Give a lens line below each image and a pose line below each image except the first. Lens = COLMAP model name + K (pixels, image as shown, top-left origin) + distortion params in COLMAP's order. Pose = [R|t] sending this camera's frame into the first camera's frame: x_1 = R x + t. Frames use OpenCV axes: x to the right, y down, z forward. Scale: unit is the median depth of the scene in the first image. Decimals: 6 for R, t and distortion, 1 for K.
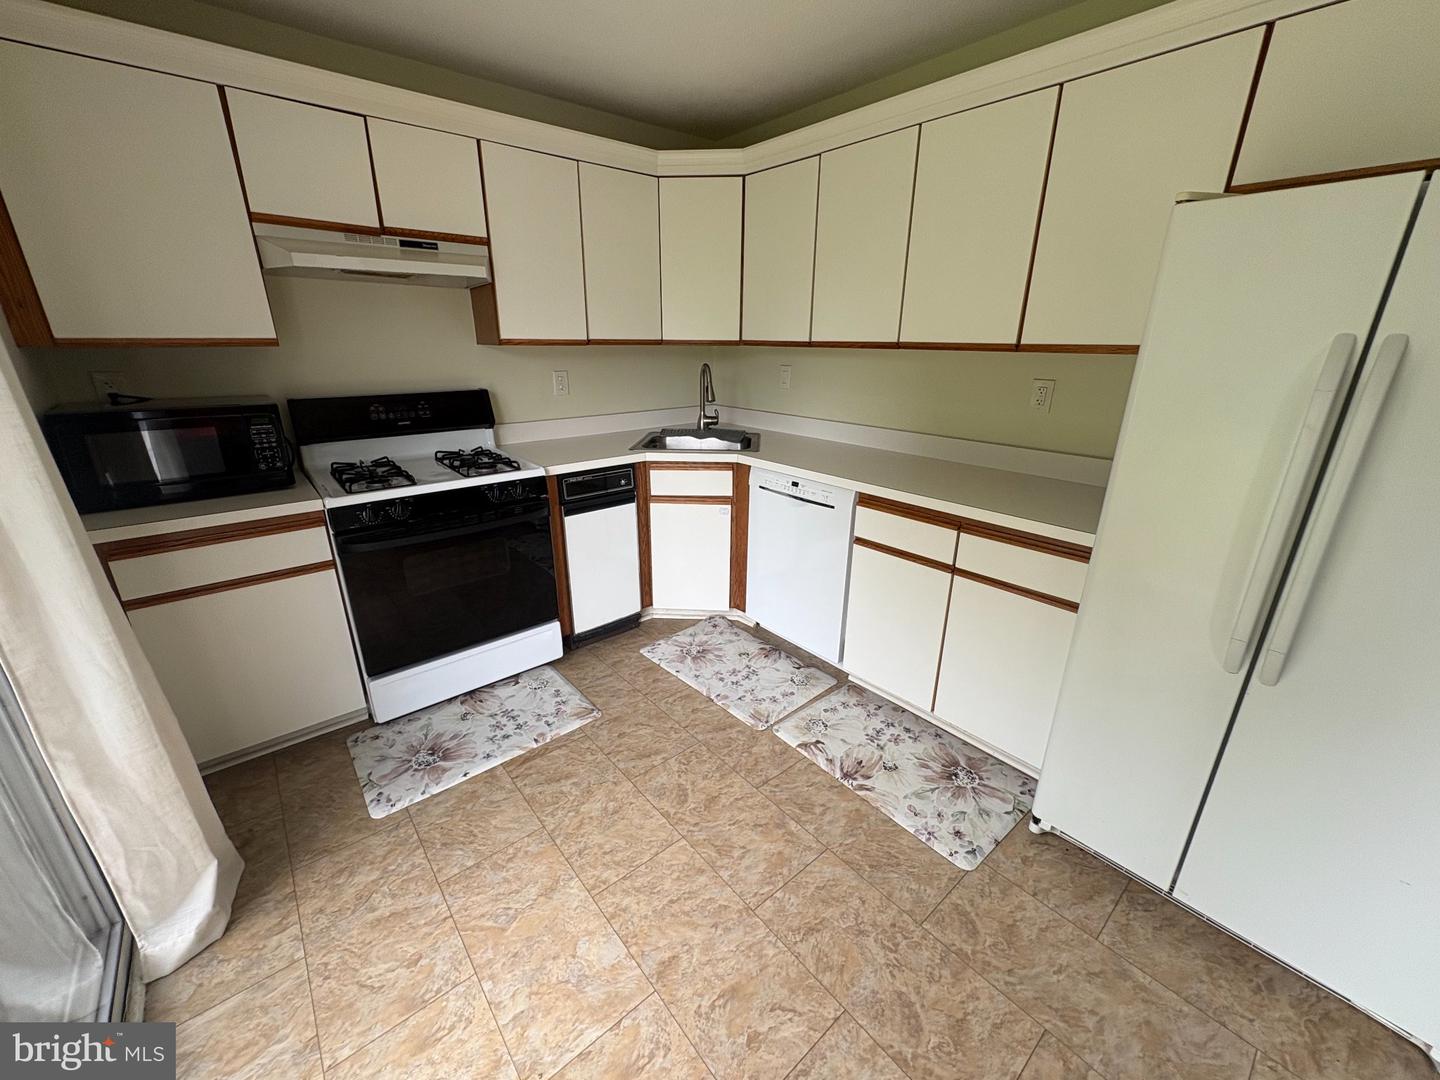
lens RADIAL K [[570.6, 0, 722.6], [0, 570.6, 540.3], [0, 0, 1]] dist [-0.000821, -0.000001]
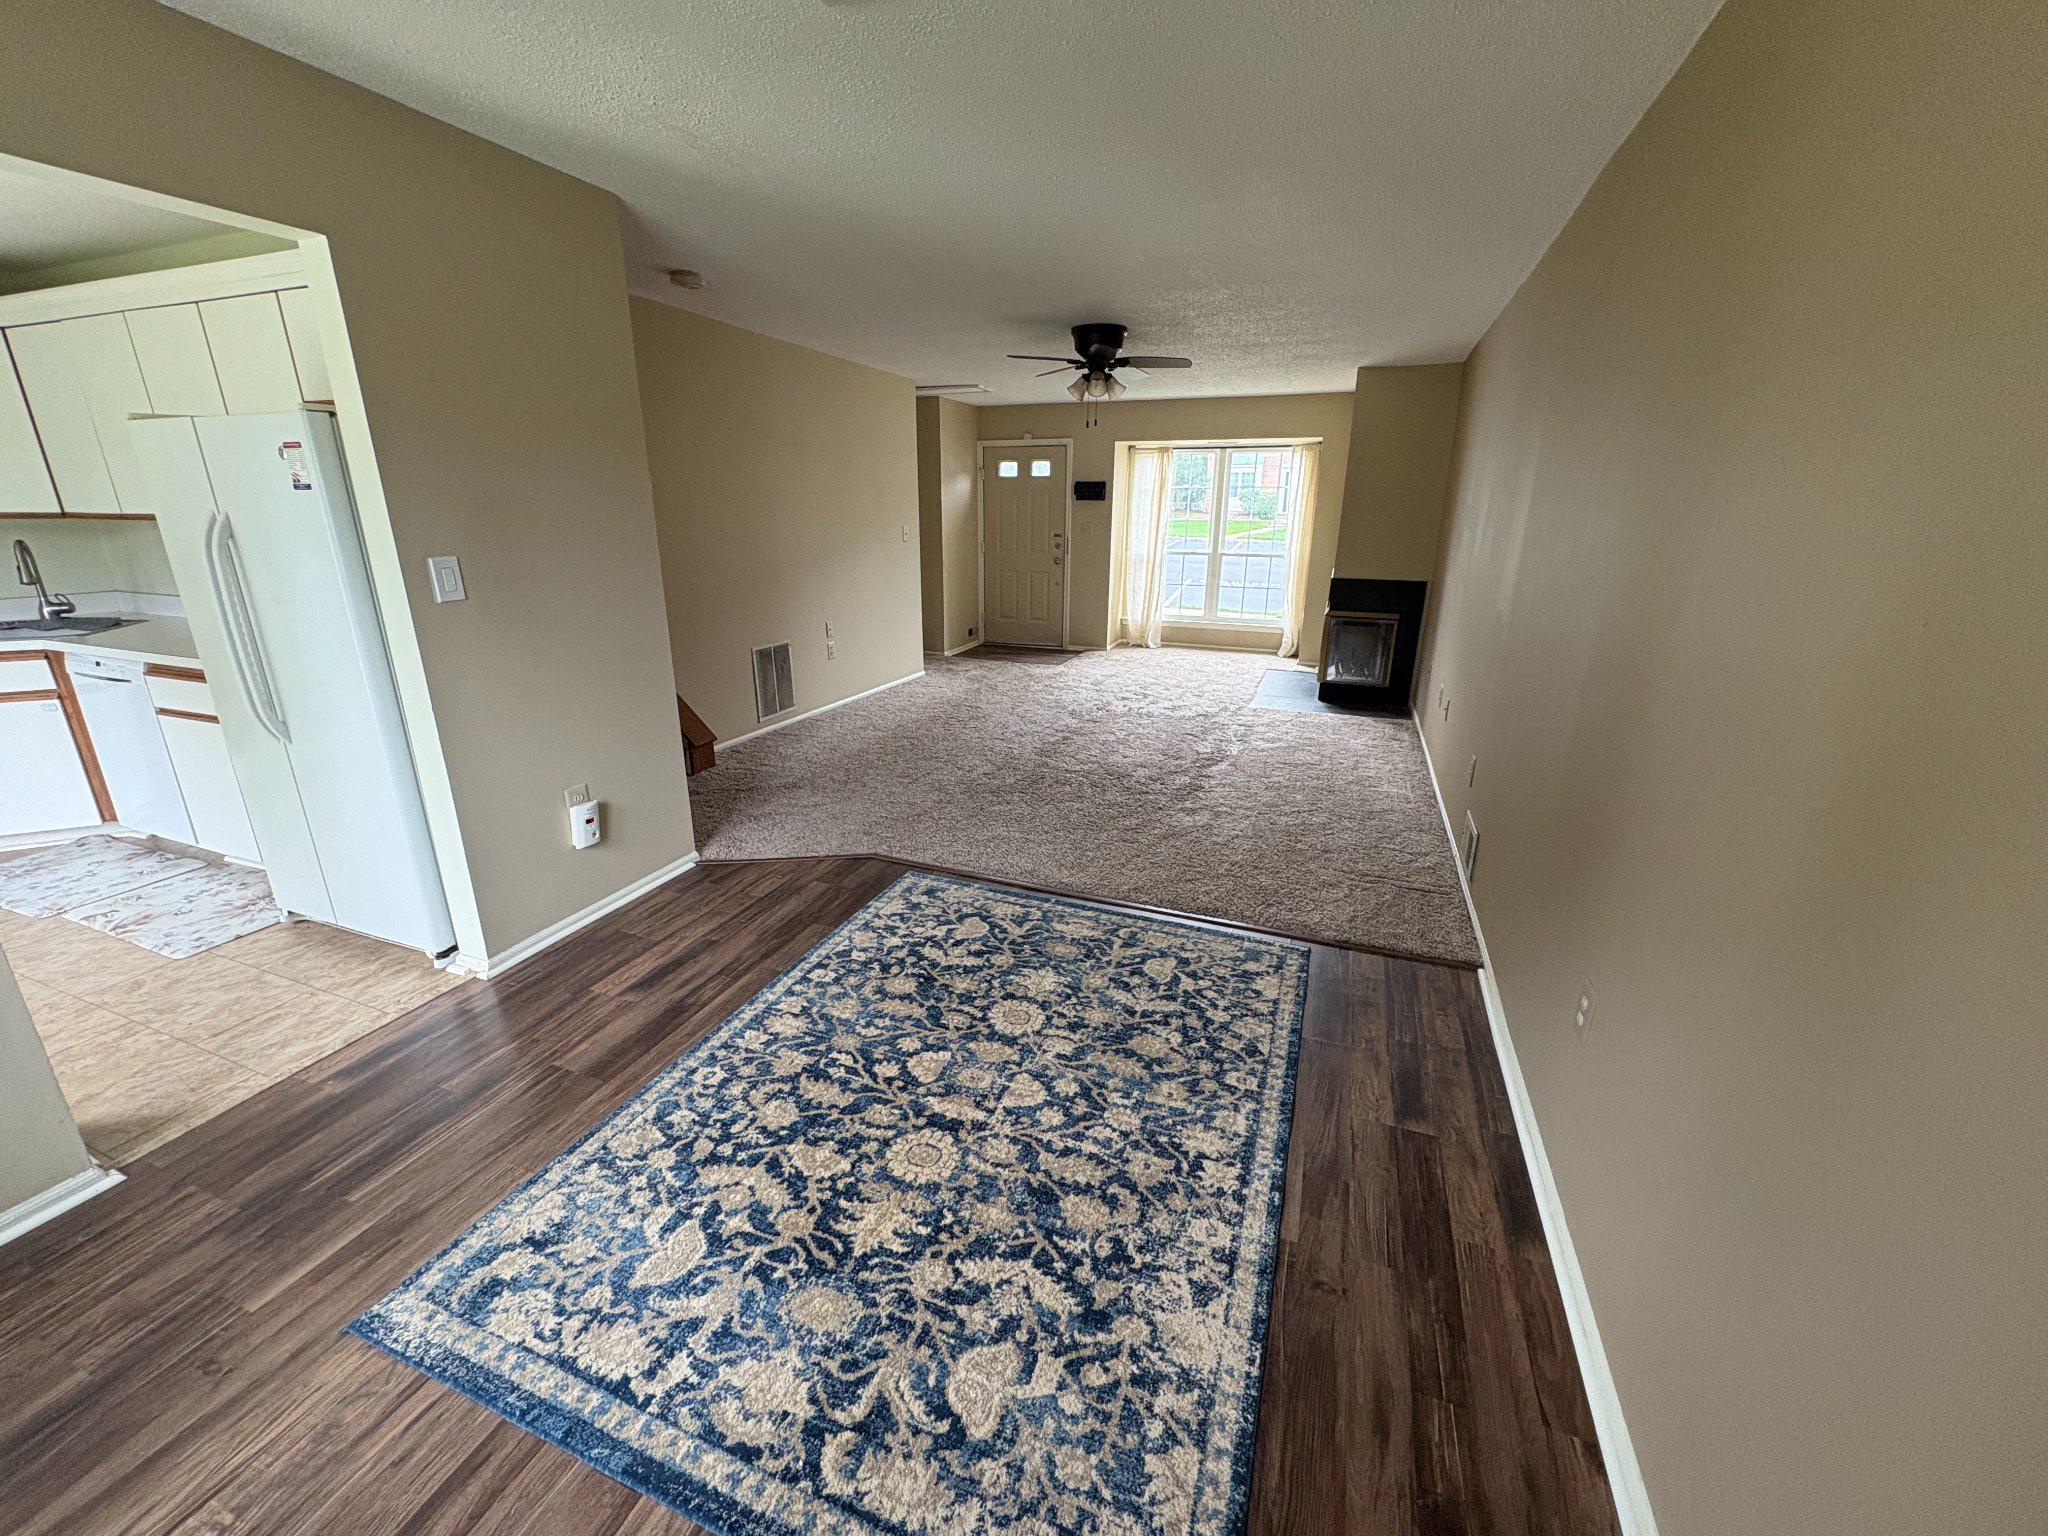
lens RADIAL K [[811.5, 0, 1019.8], [0, 811.5, 764.0], [0, 0, 1]] dist [-0.000821, -0.000001]
pose [[0.877337, -0.144957, 0.457457, 1.143417], [0.158313, 0.987346, 0.009244, 0.405239], [-0.453008, 0.064311, 0.889184, -1.201573]]
